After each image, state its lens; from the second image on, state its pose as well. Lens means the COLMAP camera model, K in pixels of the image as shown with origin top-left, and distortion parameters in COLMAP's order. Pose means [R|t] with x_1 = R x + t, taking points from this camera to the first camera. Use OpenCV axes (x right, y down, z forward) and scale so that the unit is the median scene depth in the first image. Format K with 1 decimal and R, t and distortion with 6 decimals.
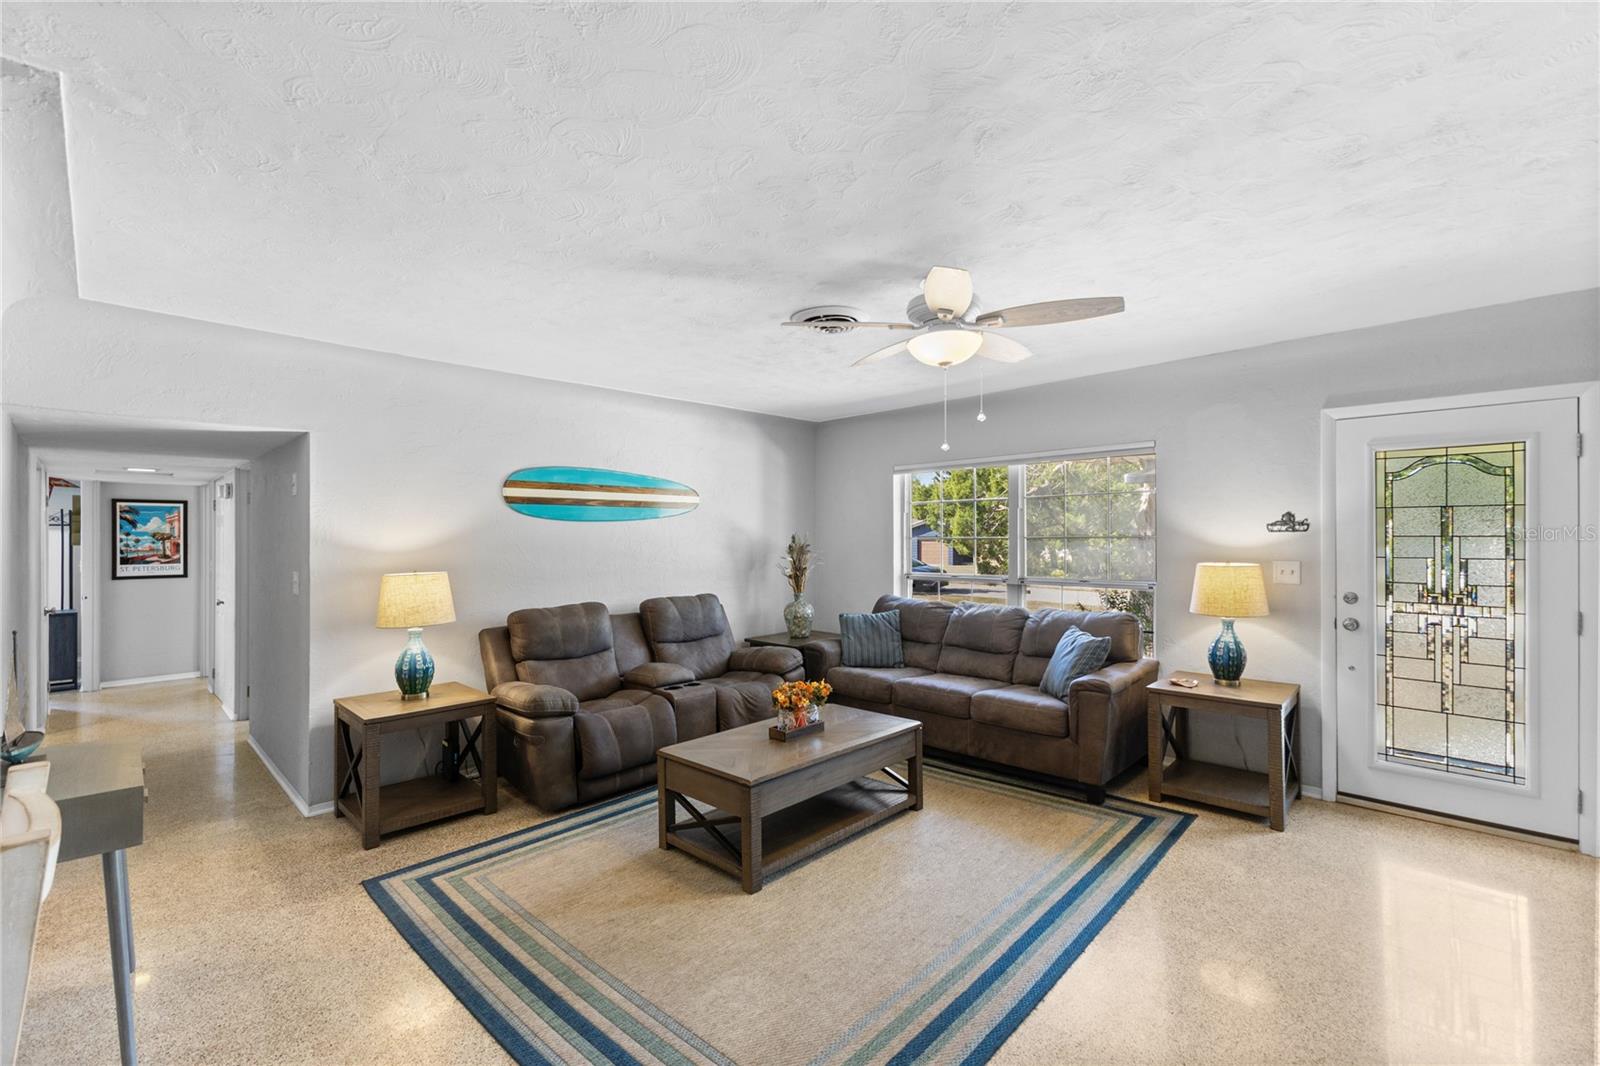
lens RADIAL K [[690.2, 0, 806.7], [0, 690.2, 529.9], [0, 0, 1]] dist [0.018516, -0.006417]
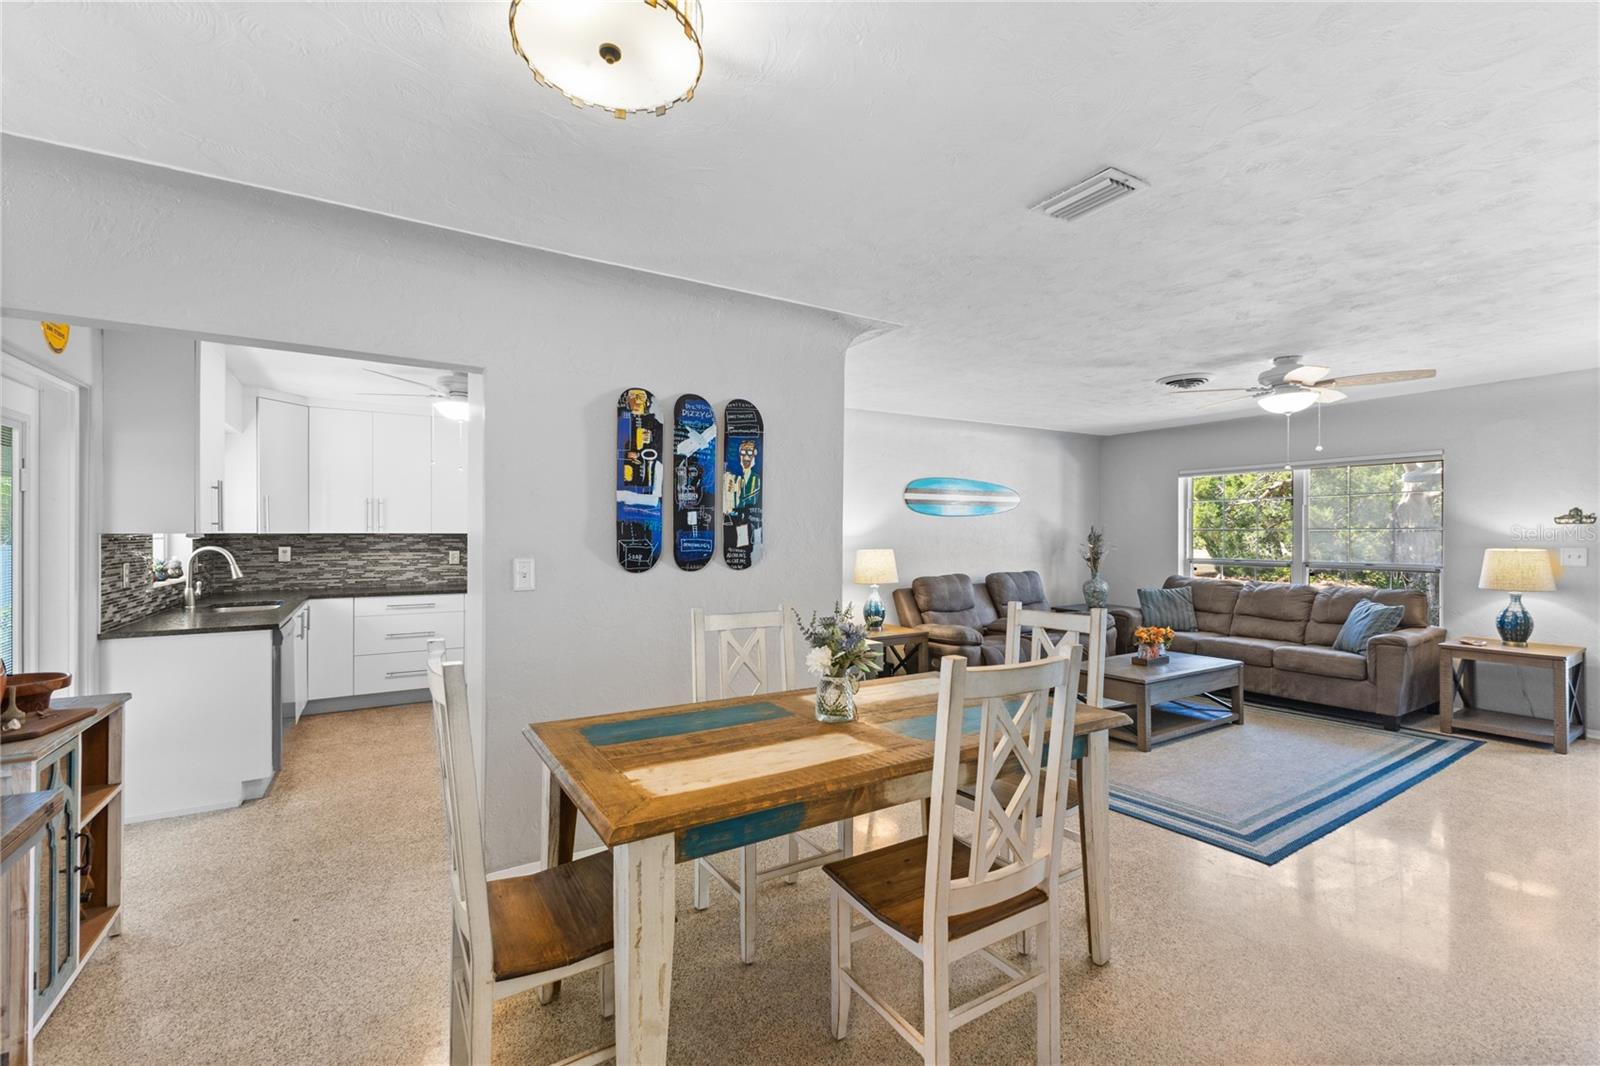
lens RADIAL K [[690.2, 0, 806.7], [0, 690.2, 529.9], [0, 0, 1]] dist [0.018516, -0.006417]
pose [[0.971157, 0.002815, -0.238424, -0.334583], [-0.000543, 0.999954, 0.009593, 0.002405], [0.238440, -0.009187, 0.971114, -0.526334]]
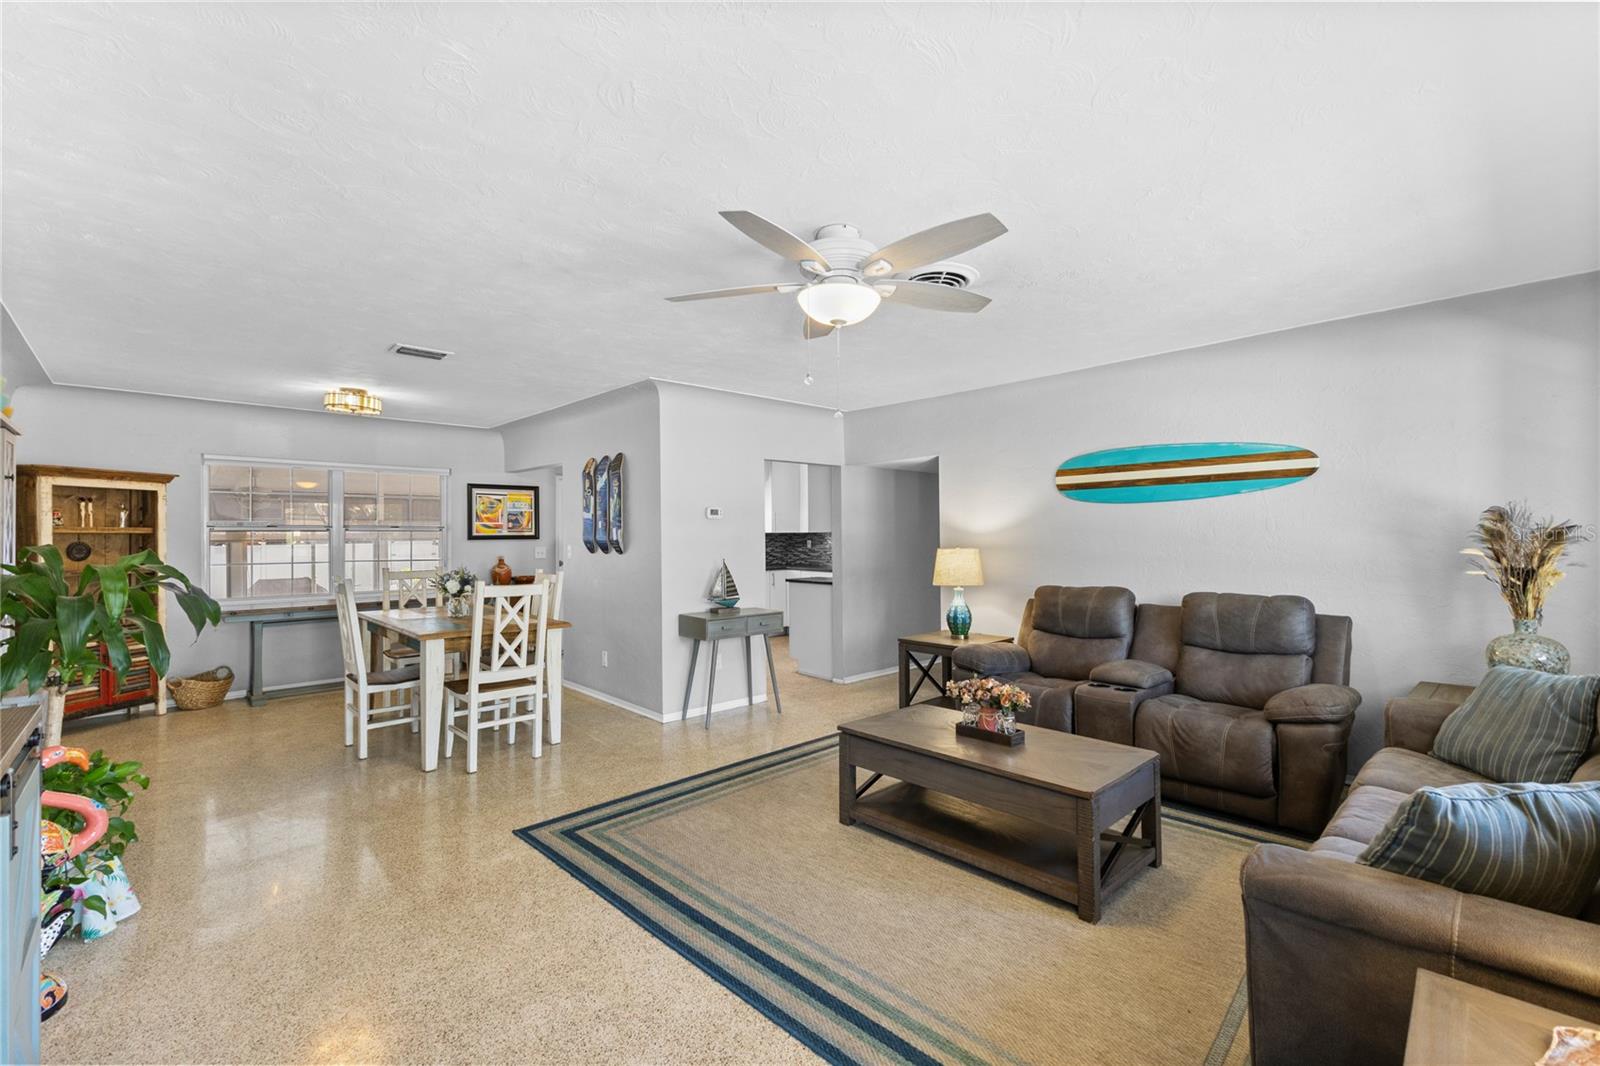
lens RADIAL K [[690.2, 0, 806.7], [0, 690.2, 529.9], [0, 0, 1]] dist [0.018516, -0.006417]
pose [[-0.038623, -0.001903, -0.999252, 0.807038], [0.021582, 0.999763, -0.002738, 0.022214], [0.999021, -0.021671, -0.038573, 0.732765]]
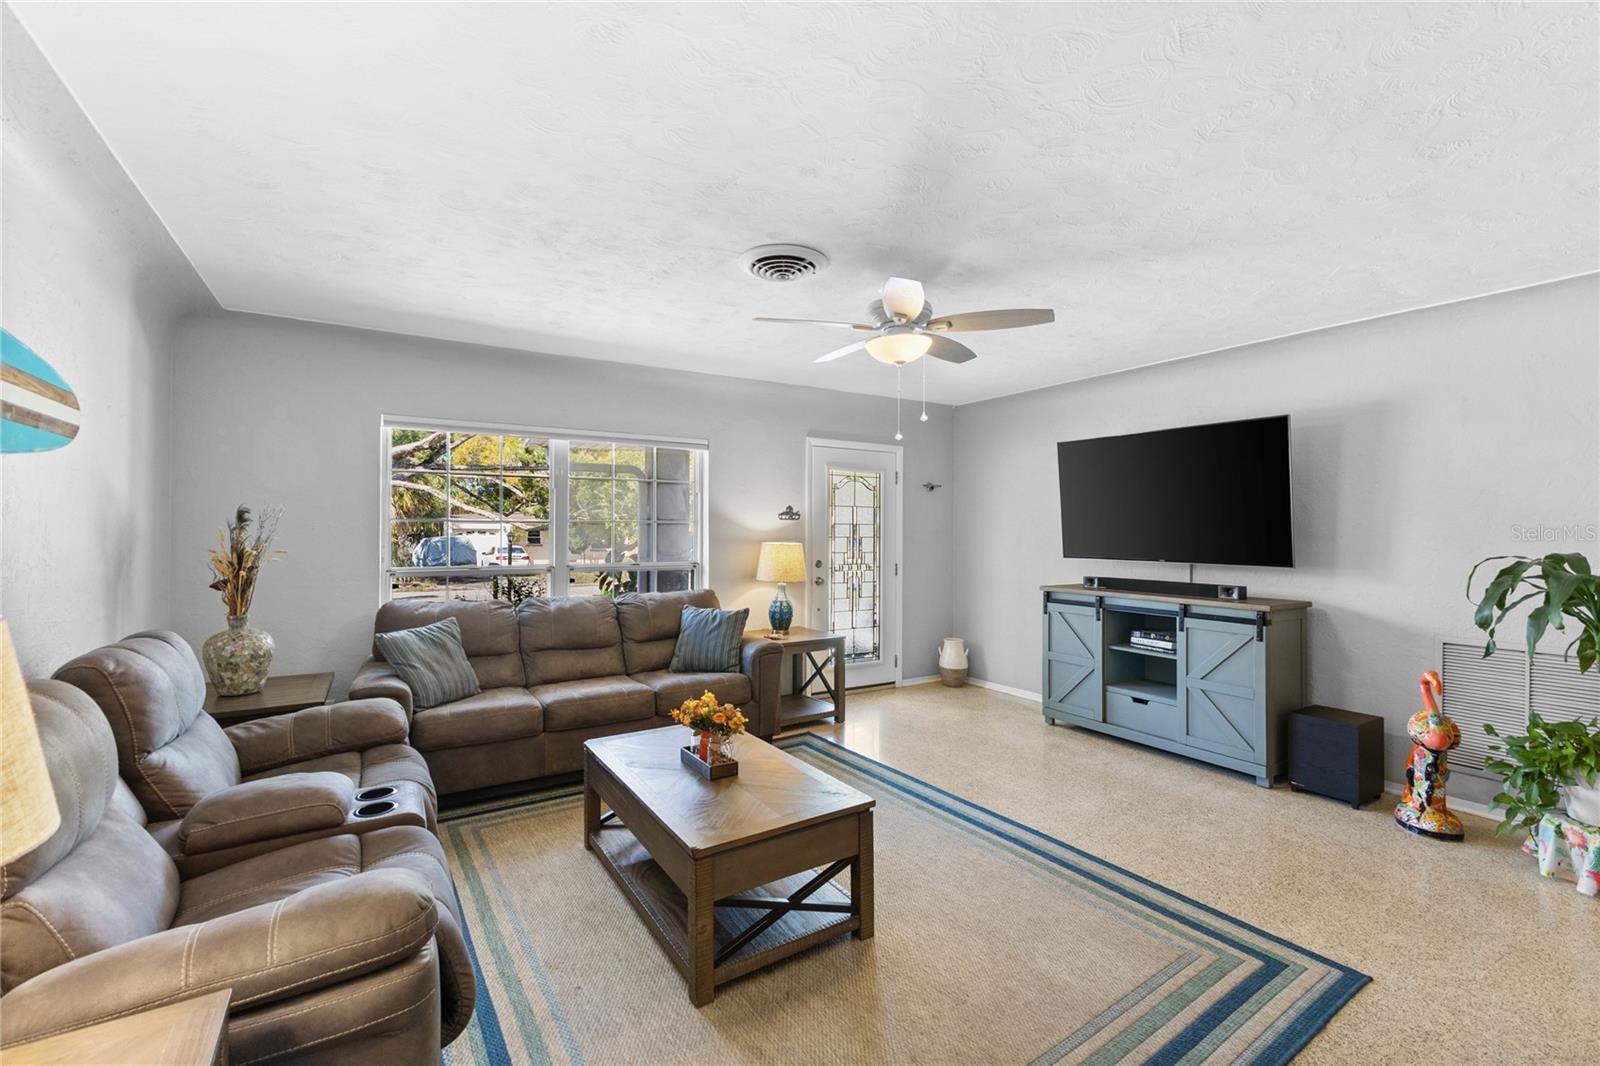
lens RADIAL K [[690.2, 0, 806.7], [0, 690.2, 529.9], [0, 0, 1]] dist [0.018516, -0.006417]
pose [[0.234261, 0.006663, 0.972151, -0.676585], [-0.018627, 0.999824, -0.002365, 0.026492], [-0.971995, -0.017554, 0.234344, 0.653101]]
